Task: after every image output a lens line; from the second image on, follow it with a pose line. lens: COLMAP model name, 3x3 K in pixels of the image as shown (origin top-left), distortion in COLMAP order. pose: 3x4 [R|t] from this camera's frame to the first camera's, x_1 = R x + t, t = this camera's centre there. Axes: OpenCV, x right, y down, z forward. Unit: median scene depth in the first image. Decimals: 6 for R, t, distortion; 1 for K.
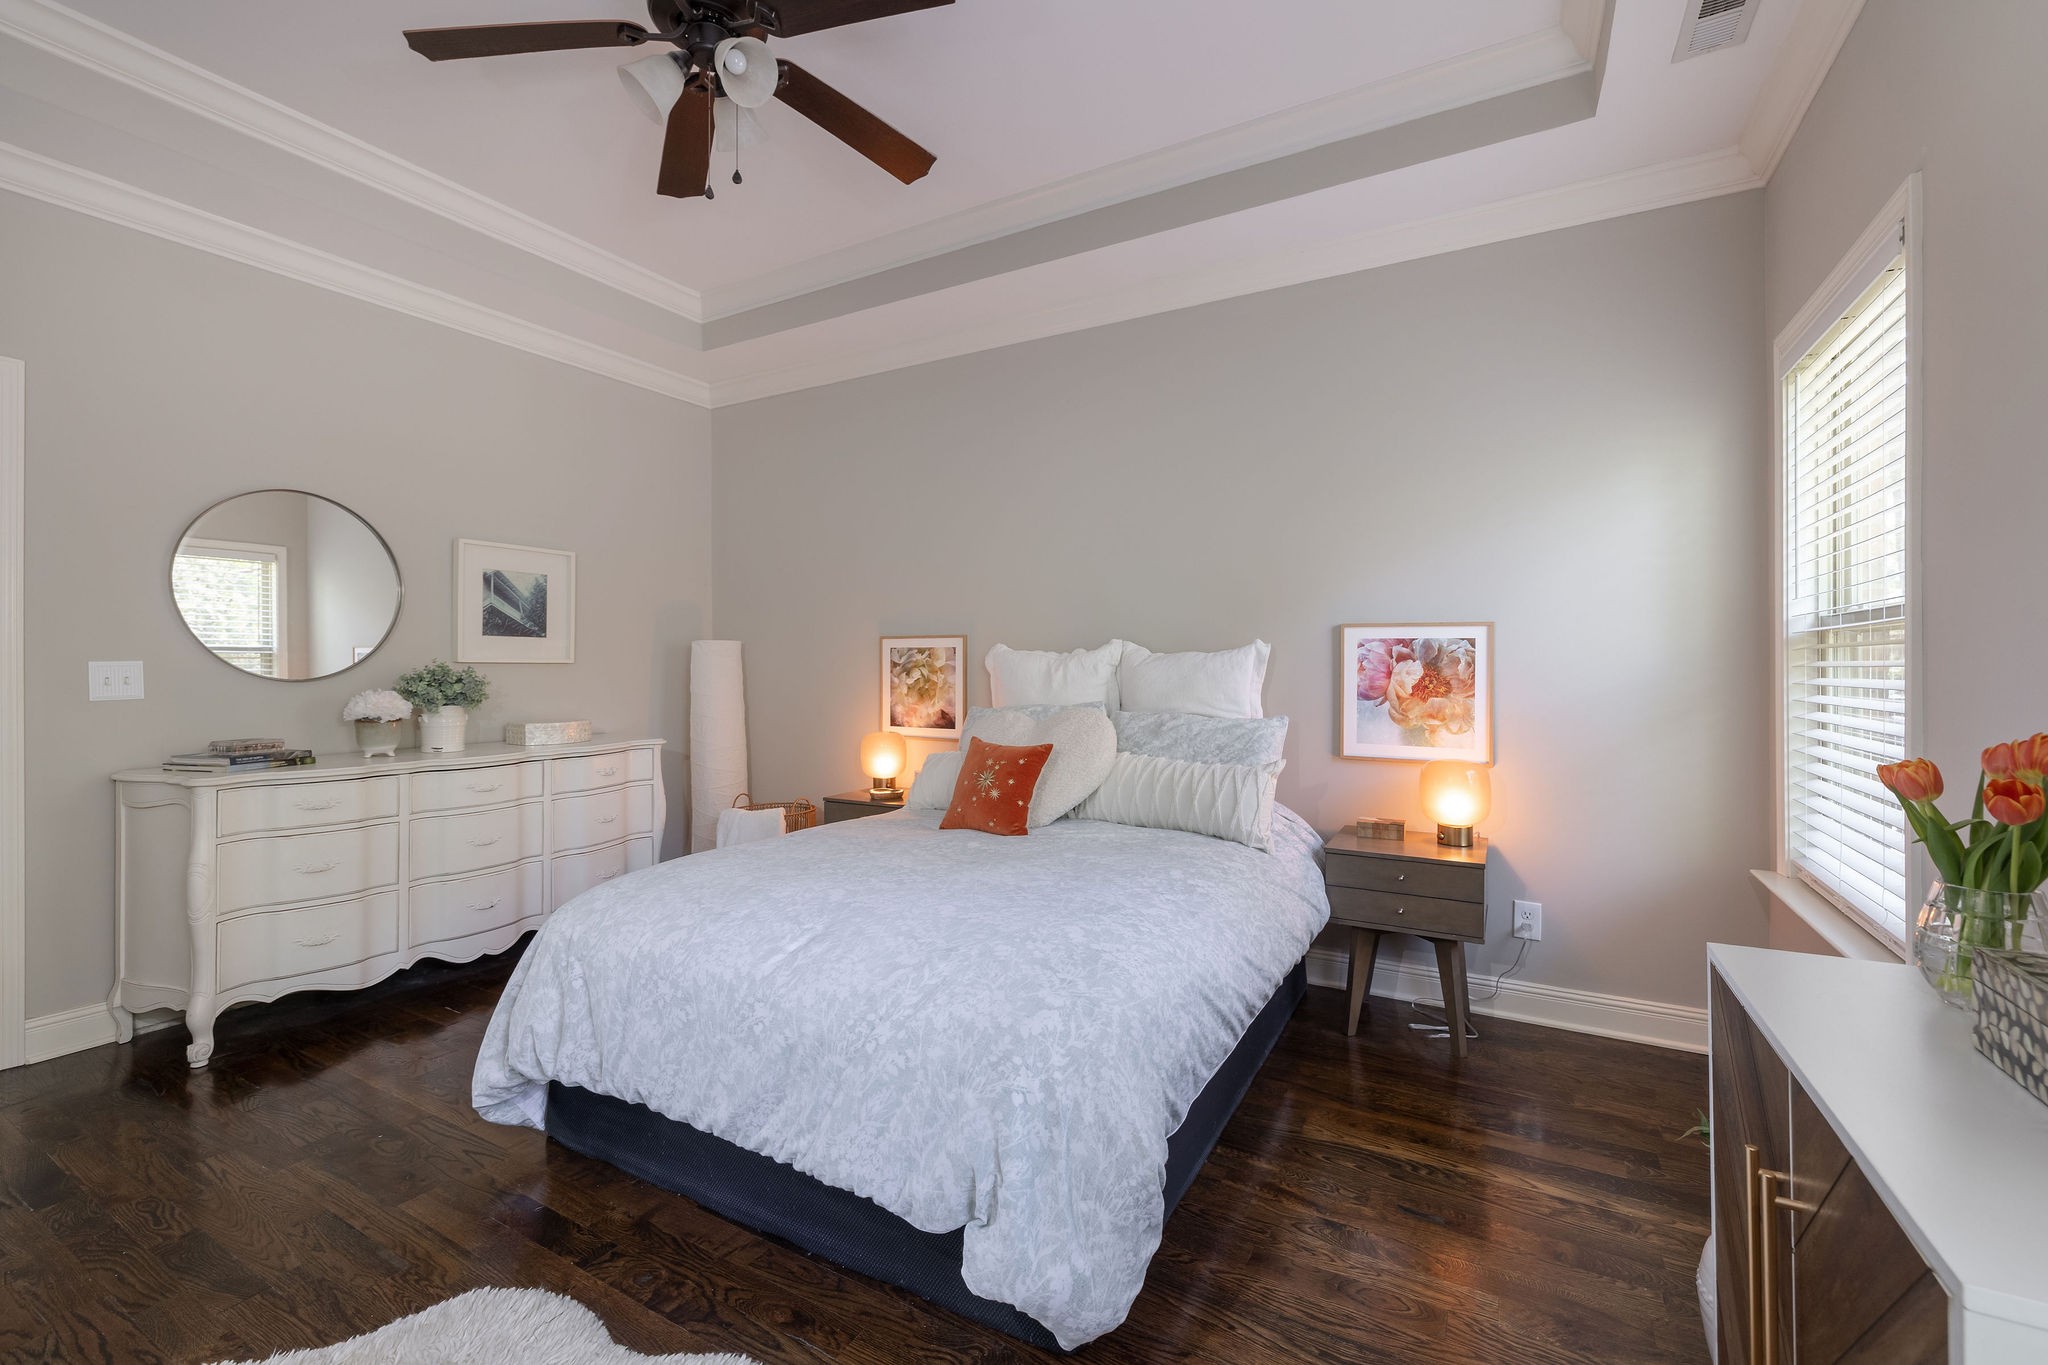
lens RADIAL K [[876.1, 0, 1013.7], [0, 876.1, 670.0], [0, 0, 1]] dist [-0.001100, -0.000704]
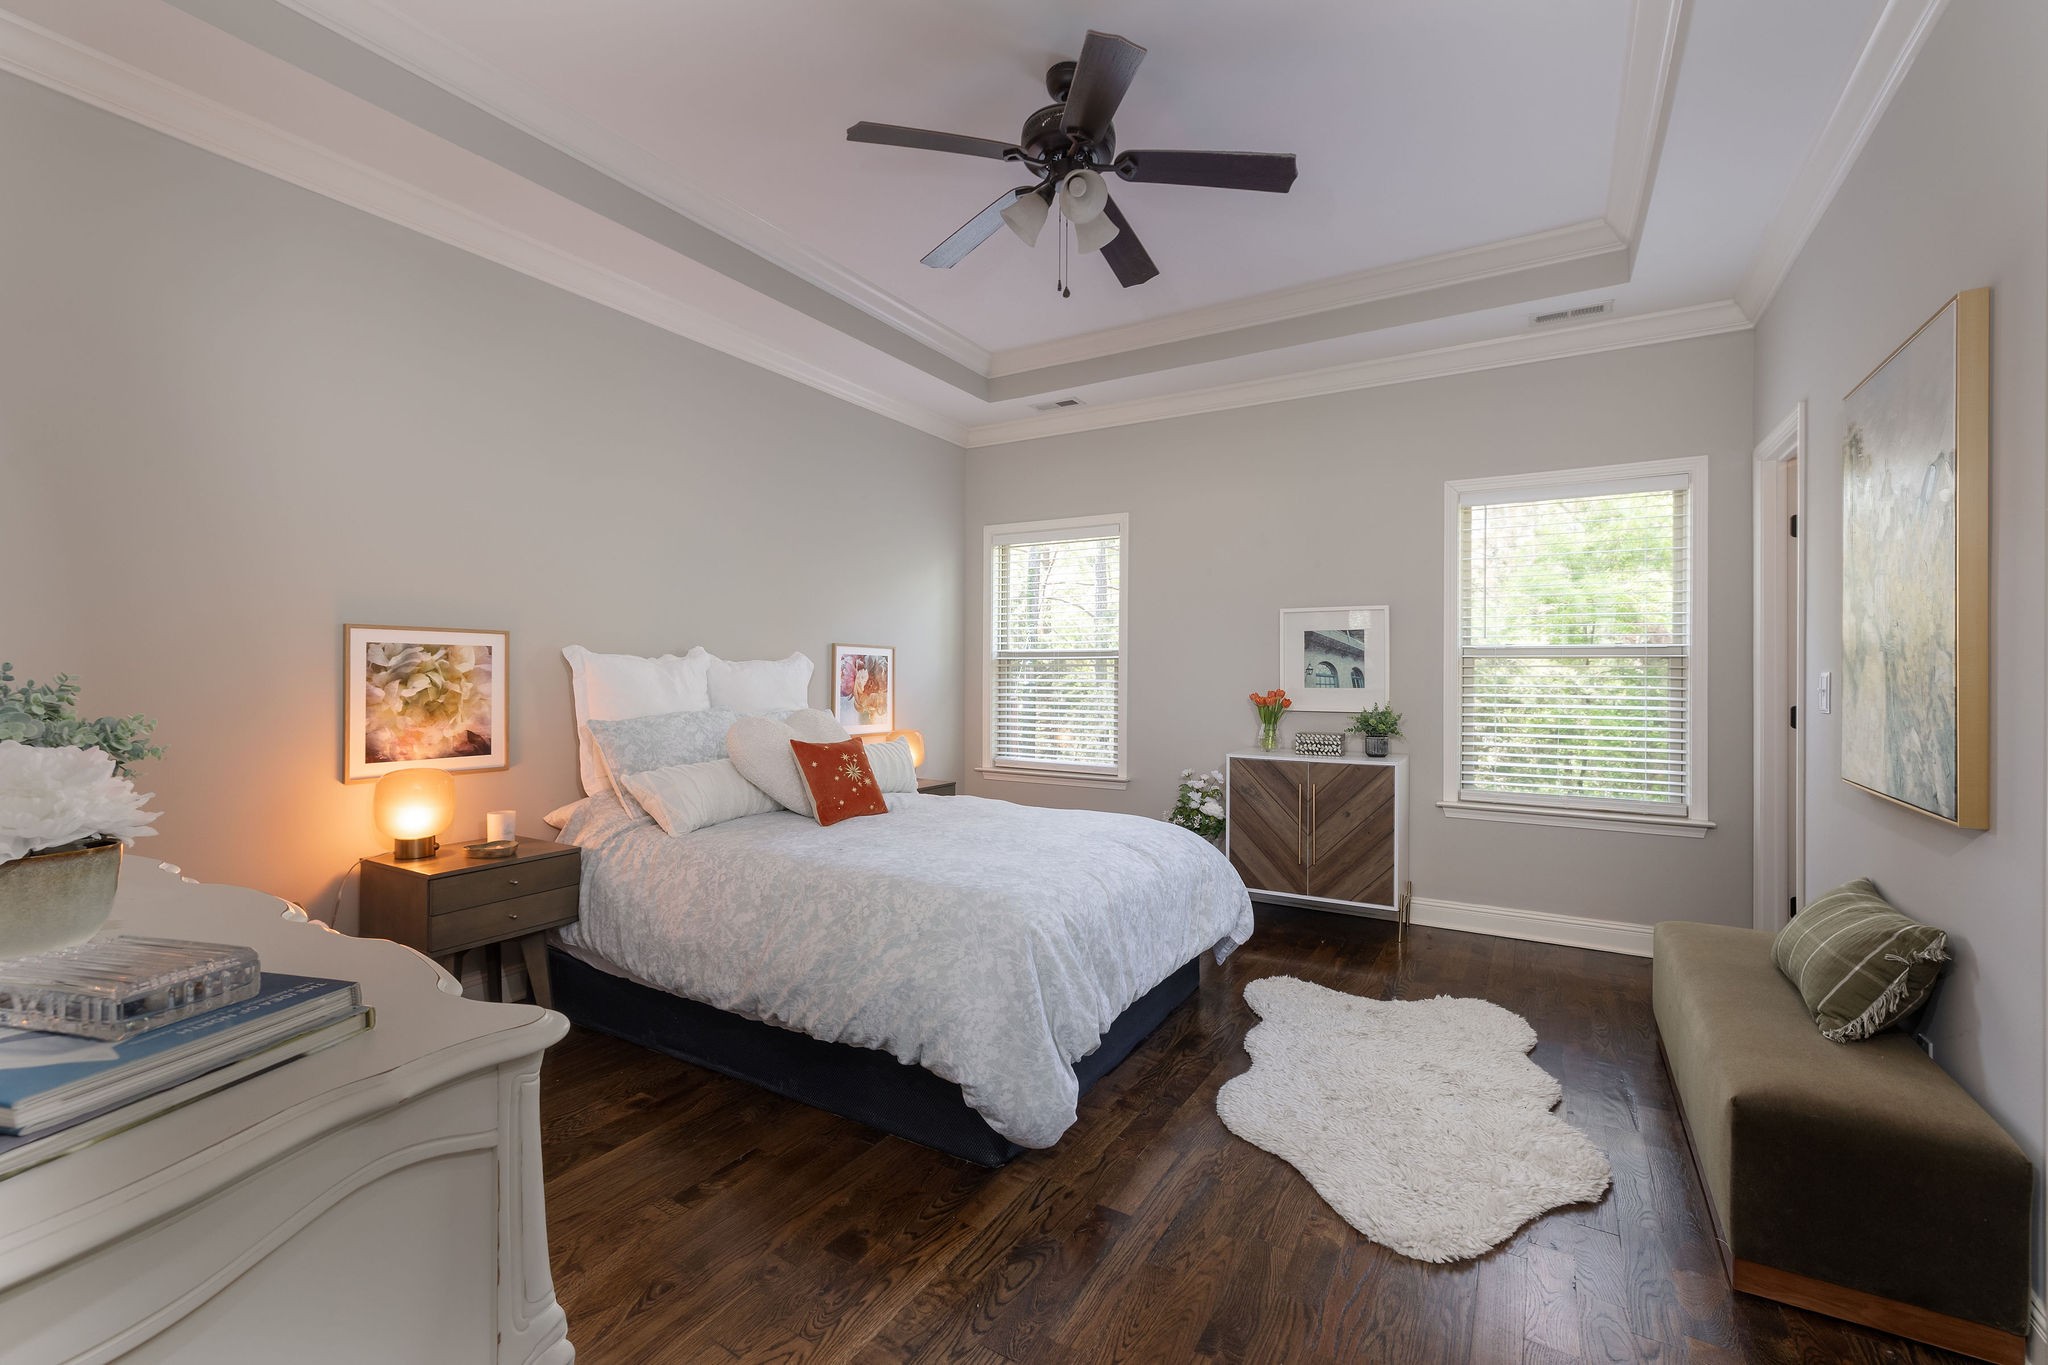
lens RADIAL K [[876.1, 0, 1013.7], [0, 876.1, 670.0], [0, 0, 1]] dist [-0.001100, -0.000704]
pose [[0.025449, 0.004694, 0.999665, -0.805614], [0.000636, 0.999989, -0.004712, -0.001684], [-0.999676, 0.000756, 0.025446, 0.522777]]
